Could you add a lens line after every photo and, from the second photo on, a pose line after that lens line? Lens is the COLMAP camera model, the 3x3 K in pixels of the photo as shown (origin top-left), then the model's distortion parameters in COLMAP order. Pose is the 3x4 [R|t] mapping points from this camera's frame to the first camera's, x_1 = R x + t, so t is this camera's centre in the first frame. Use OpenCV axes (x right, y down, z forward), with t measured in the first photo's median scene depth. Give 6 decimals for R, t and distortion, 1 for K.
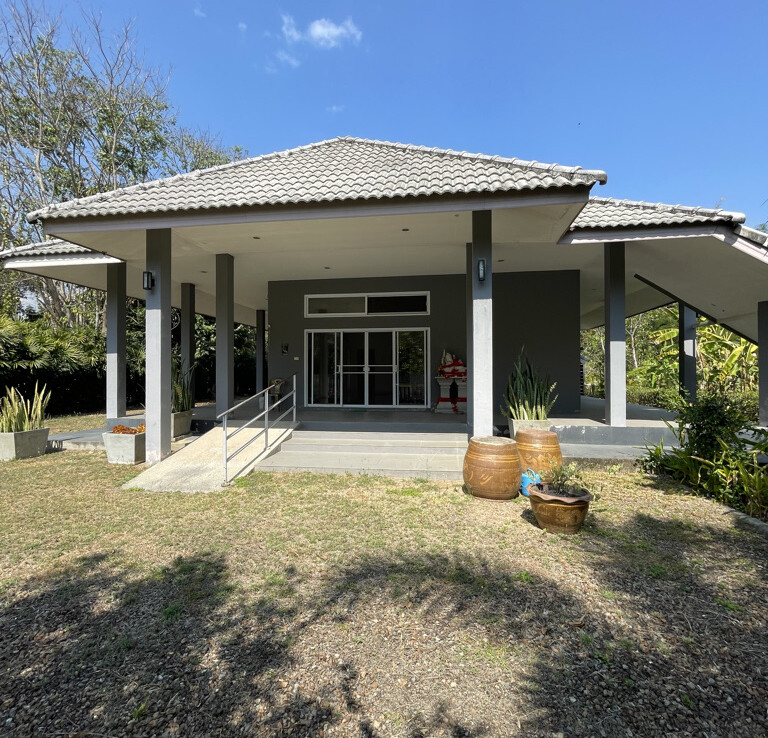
lens RADIAL K [[413.7, 0, 387.4], [0, 413.7, 371.5], [0, 0, 1]] dist [-0.001101, -0.001155]
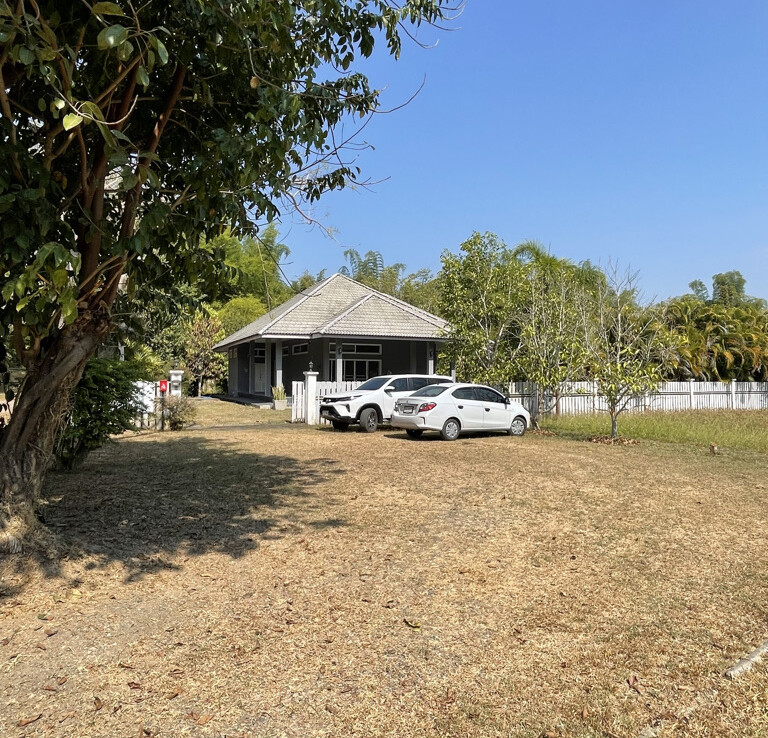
lens RADIAL K [[584.7, 0, 387.2], [0, 584.7, 377.9], [0, 0, 1]] dist [0.001271, -0.005349]
pose [[0.850527, 0.006041, 0.525896, -2.273418], [-0.010499, 0.999930, 0.005495, -0.031278], [-0.525826, -0.010195, 0.850531, -2.600031]]
